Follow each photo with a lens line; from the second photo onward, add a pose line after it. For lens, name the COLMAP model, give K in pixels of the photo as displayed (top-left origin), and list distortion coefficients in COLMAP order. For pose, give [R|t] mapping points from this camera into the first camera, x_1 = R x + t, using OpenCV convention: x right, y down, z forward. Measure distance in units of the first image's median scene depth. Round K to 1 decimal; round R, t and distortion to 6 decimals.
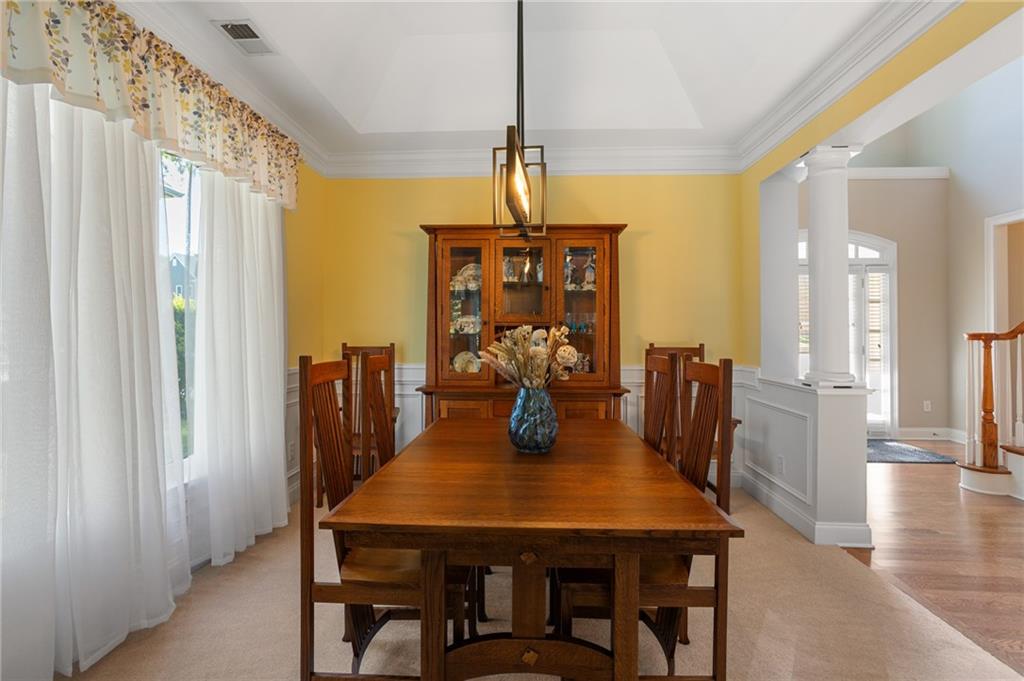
lens RADIAL K [[503.9, 0, 512.6], [0, 503.9, 335.0], [0, 0, 1]] dist [-0.055503, 0.035745]
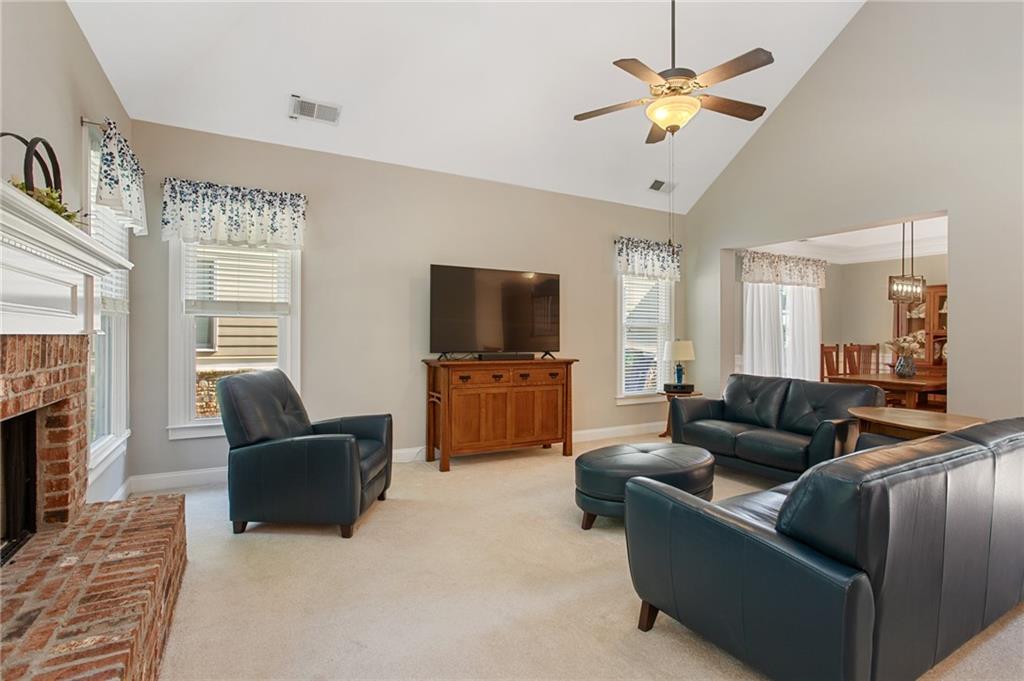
lens RADIAL K [[458.2, 0, 512.0], [0, 458.2, 340.5], [0, 0, 1]] dist [-0.047427, 0.024199]
pose [[0.512616, 0.007122, -0.858589, 0.853307], [-0.002883, 0.999974, 0.006574, -0.006205], [0.858613, -0.000894, 0.512623, -1.834118]]
